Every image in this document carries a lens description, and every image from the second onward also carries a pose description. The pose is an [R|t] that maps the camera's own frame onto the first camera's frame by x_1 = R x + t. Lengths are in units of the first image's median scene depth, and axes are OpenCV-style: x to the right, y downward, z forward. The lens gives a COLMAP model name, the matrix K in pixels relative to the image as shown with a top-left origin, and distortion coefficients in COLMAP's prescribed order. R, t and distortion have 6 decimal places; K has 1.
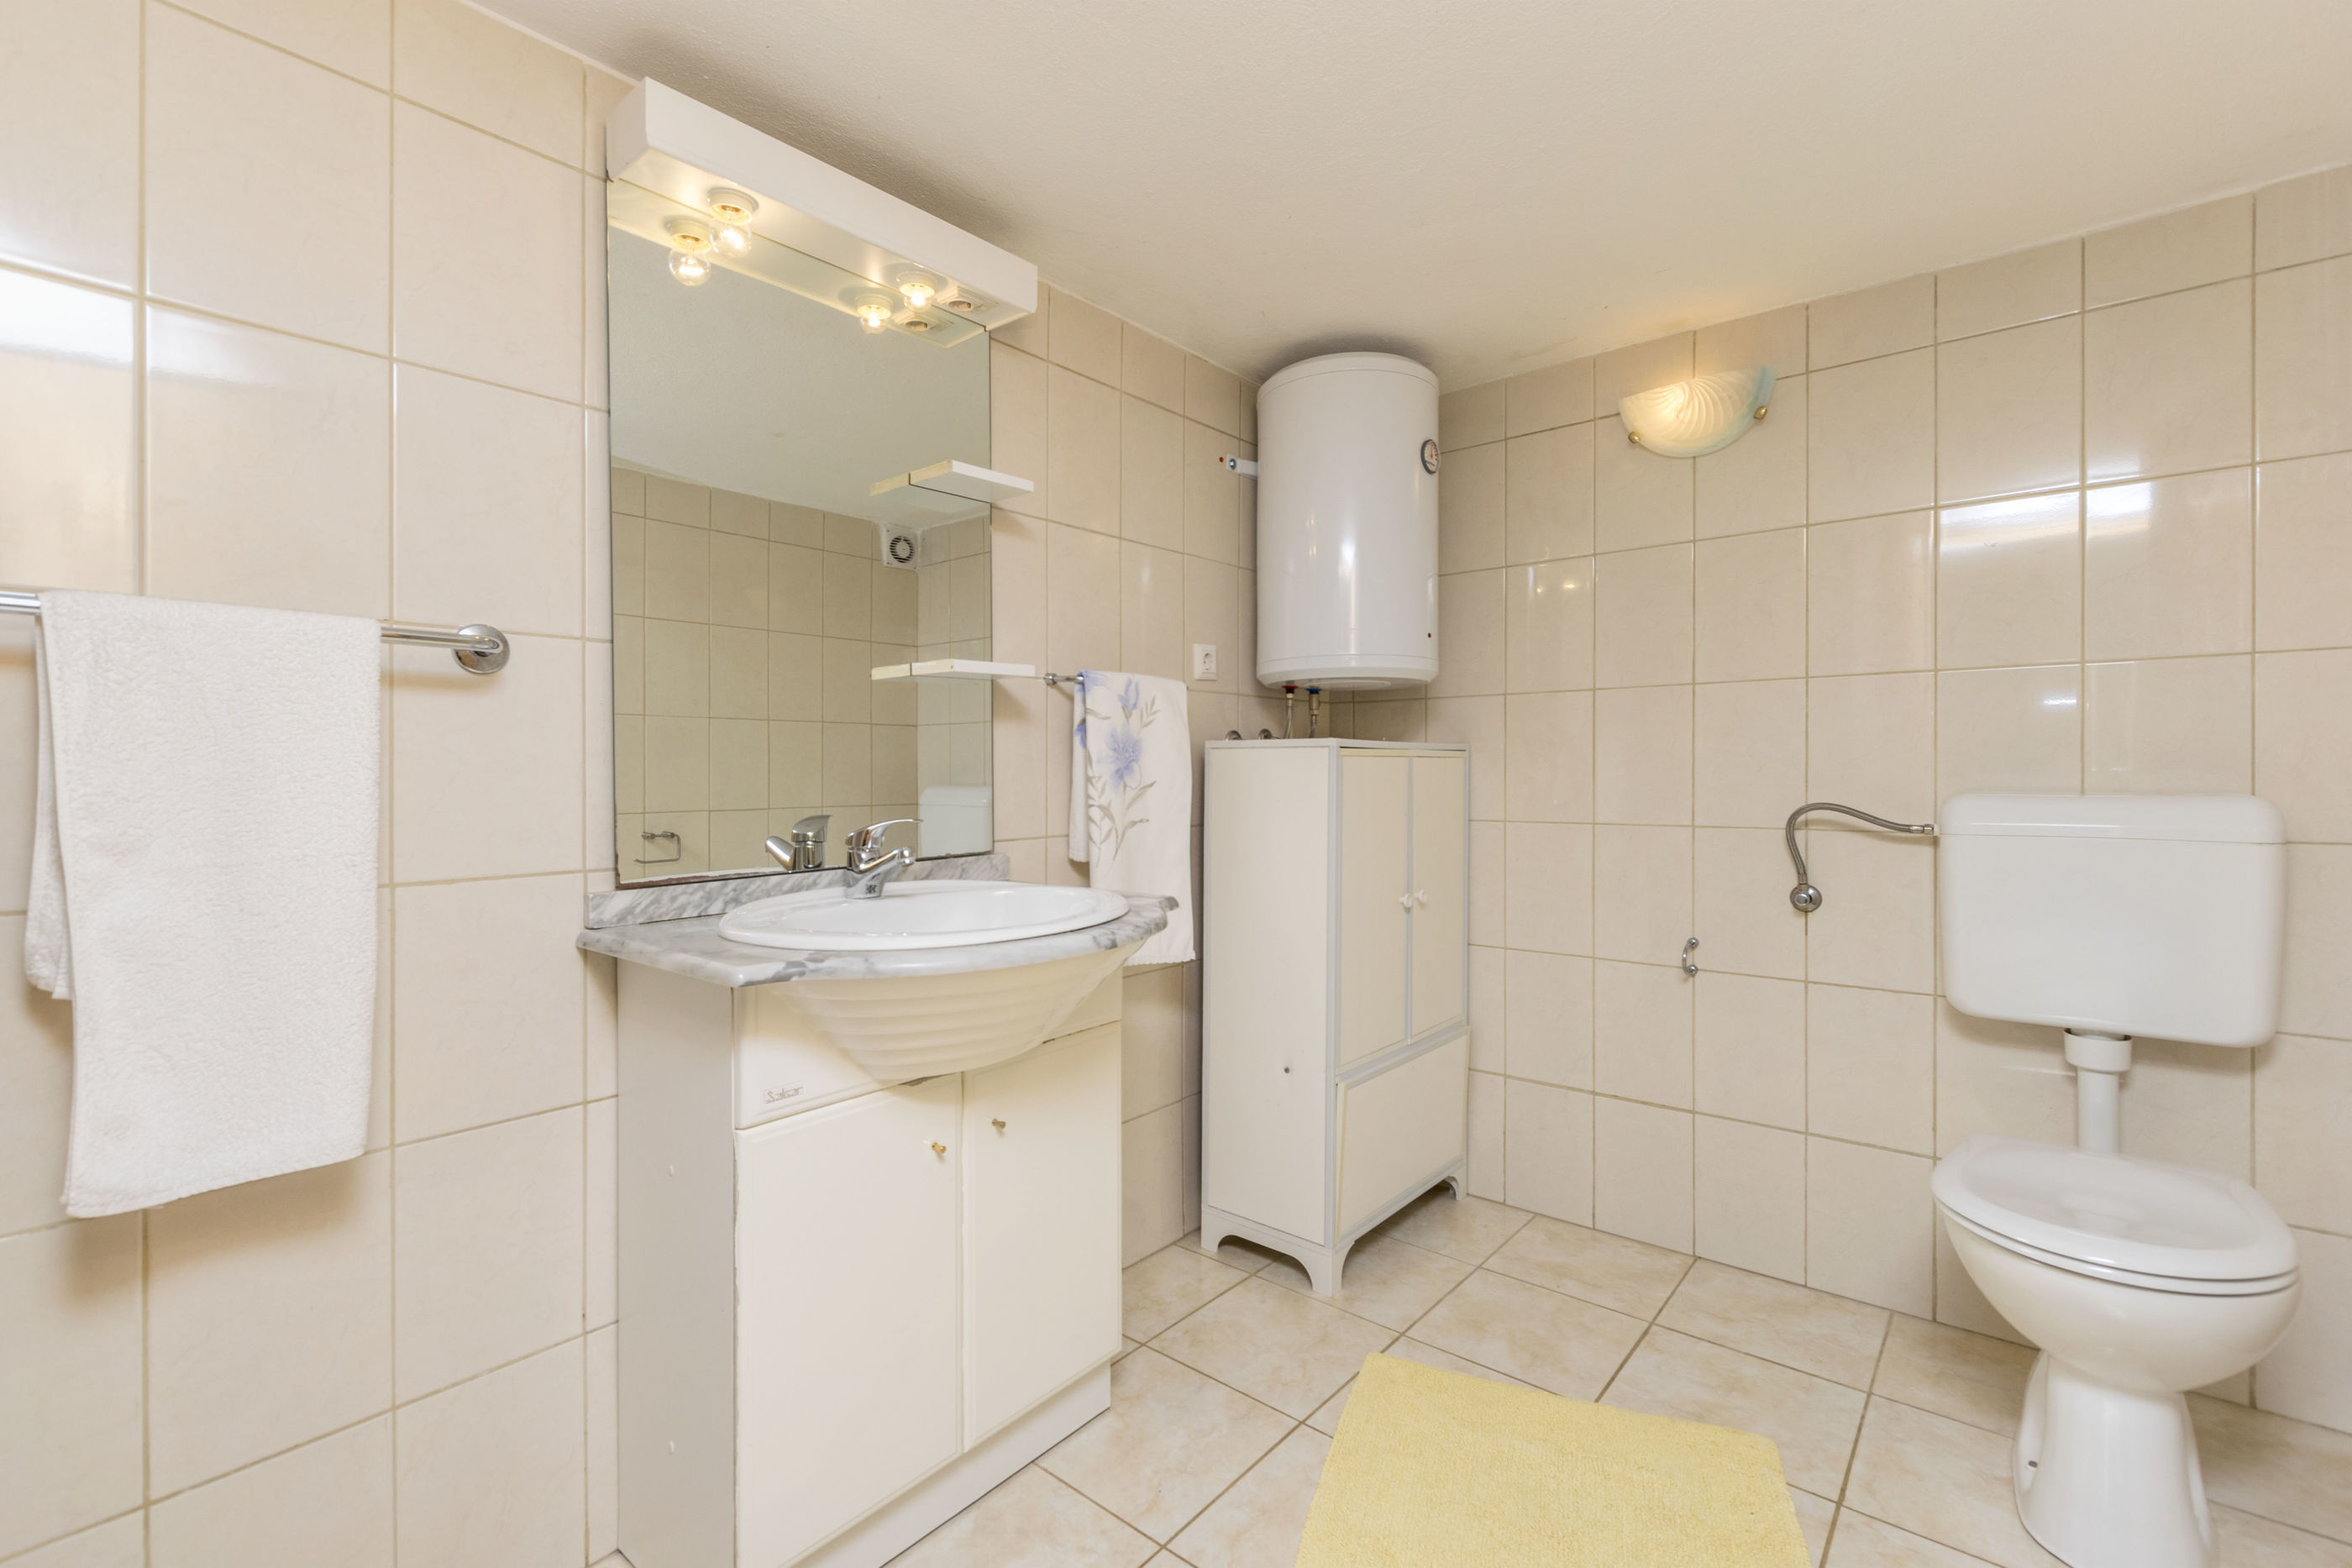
lens RADIAL K [[1019.0, 0, 1176.0], [0, 1019.0, 784.0], [0, 0, 1]] dist [0.011210, -0.000085]
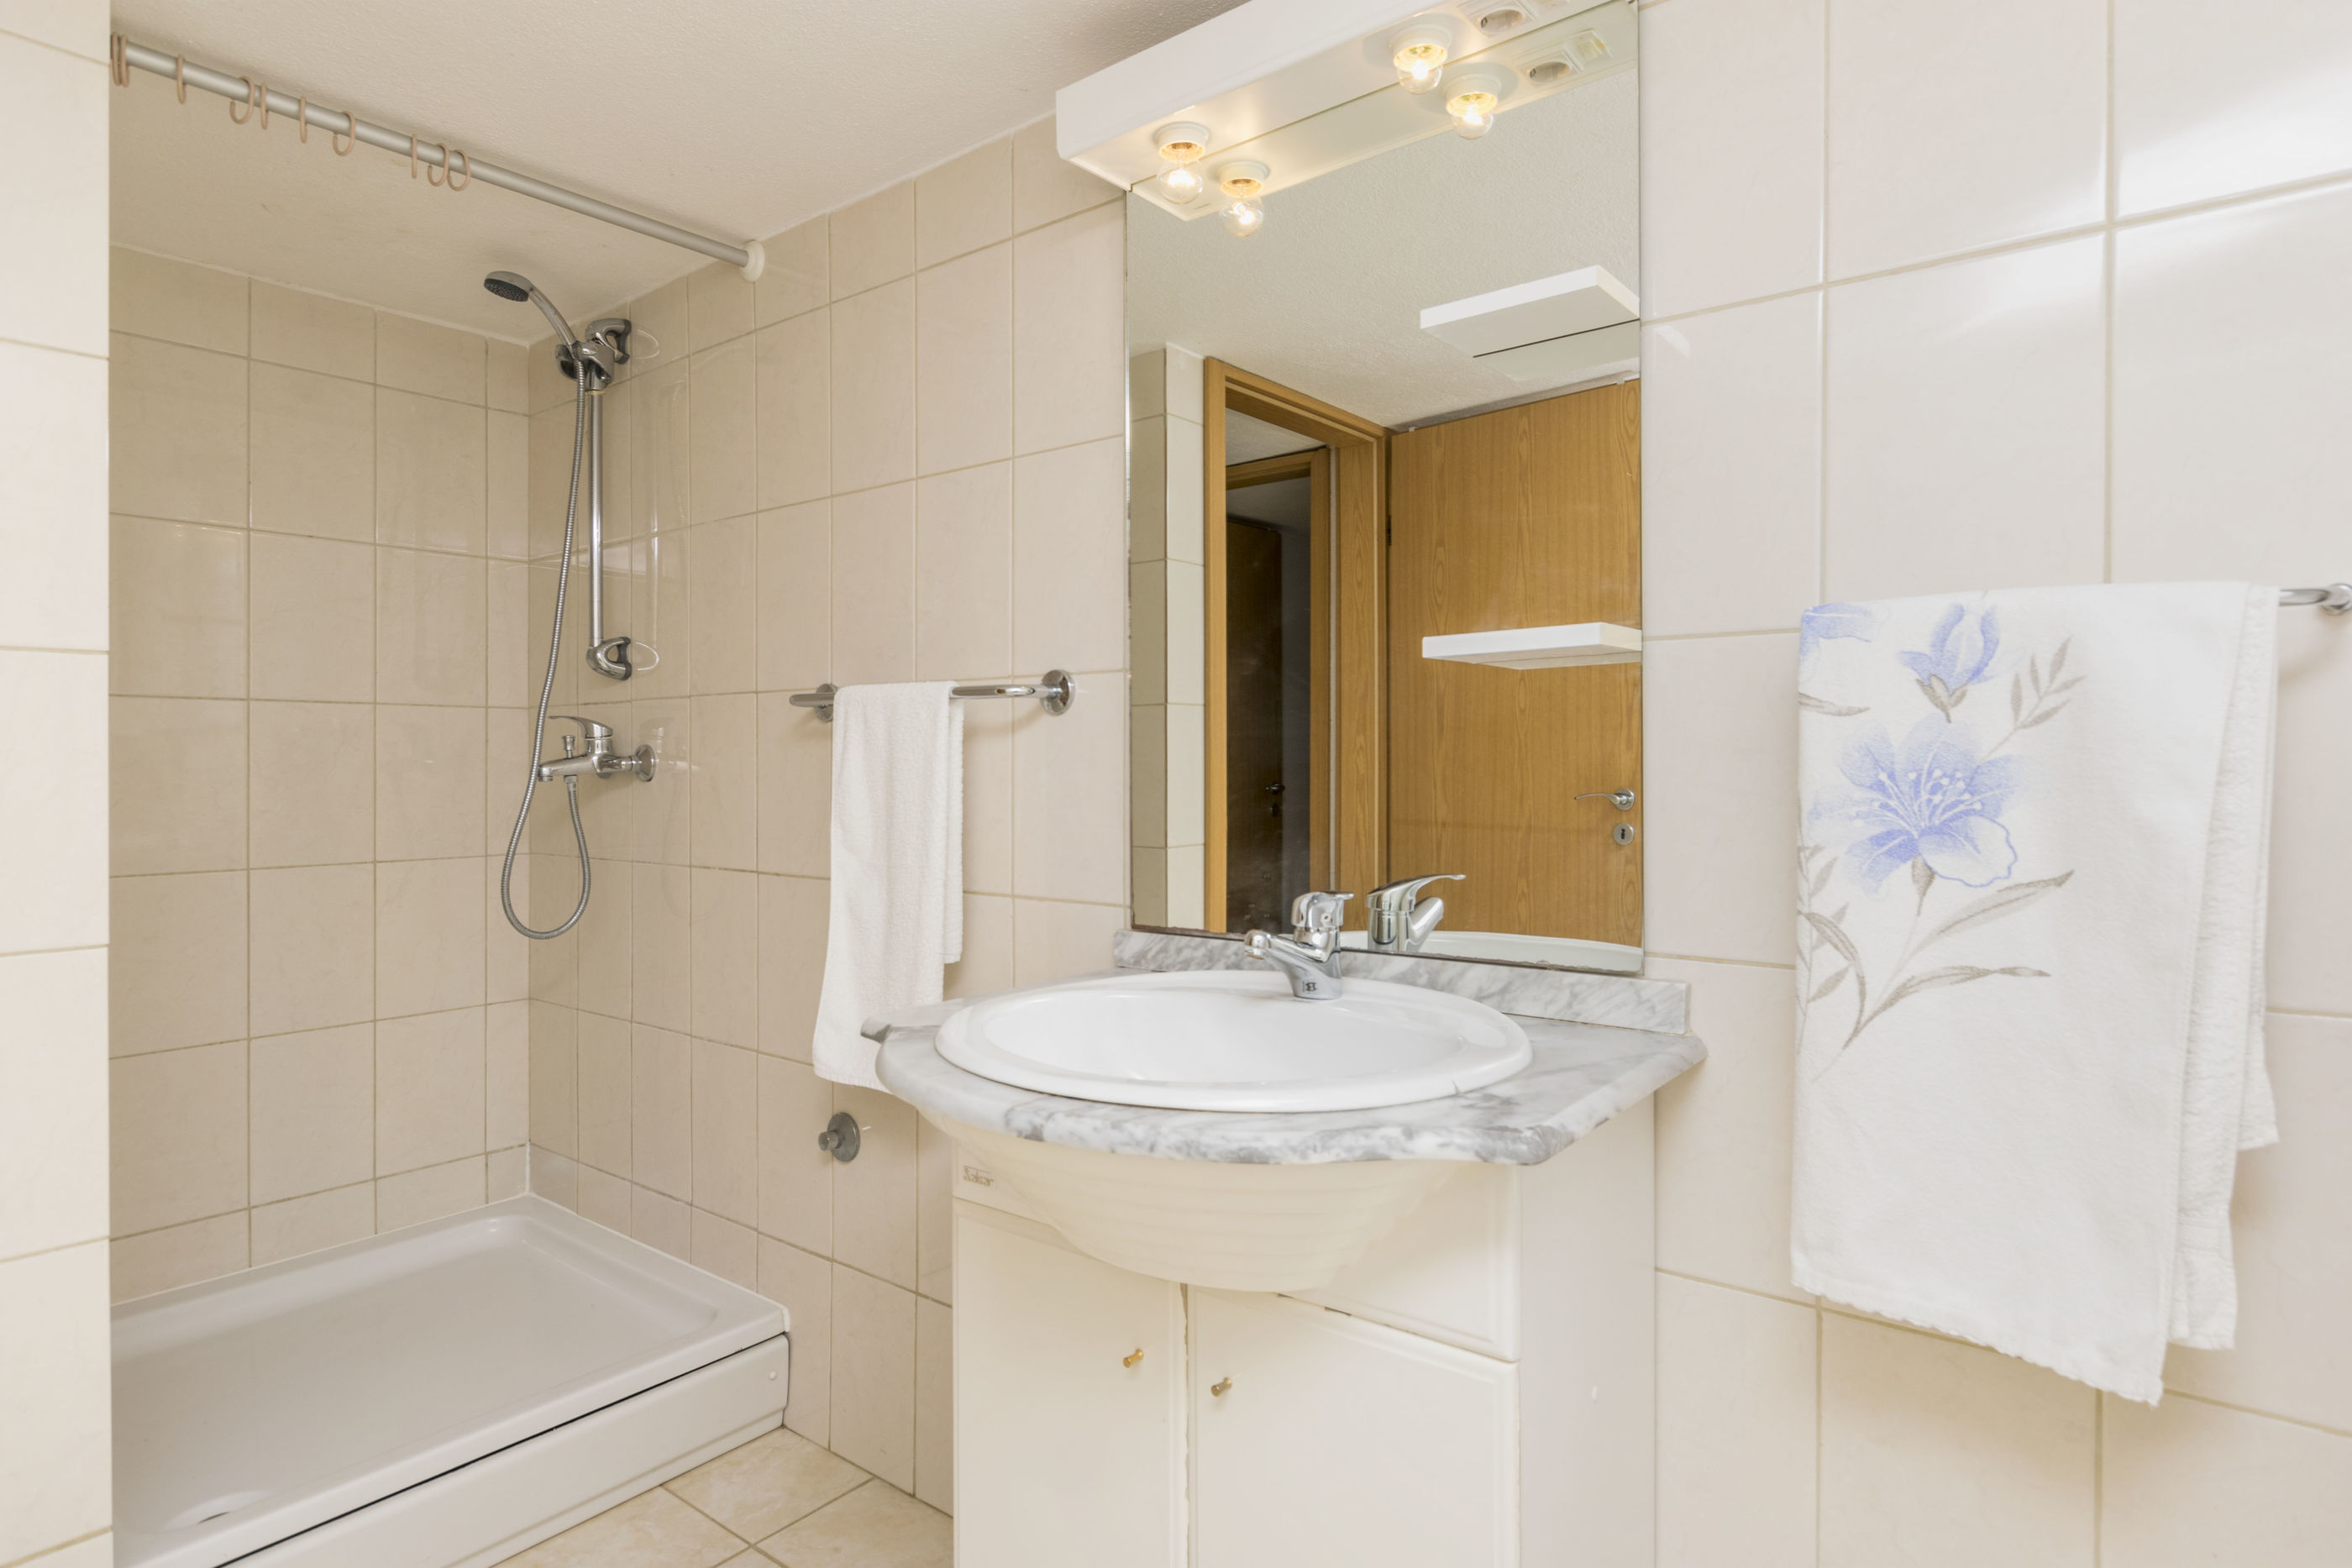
lens RADIAL K [[1240.8, 0, 1176.0], [0, 1240.8, 784.0], [0, 0, 1]] dist [-0.001851, -0.000165]
pose [[0.058139, 0.019165, -0.998125, 0.433330], [-0.019211, 0.999652, 0.018075, -0.038619], [0.998124, 0.018124, 0.058487, 0.691078]]
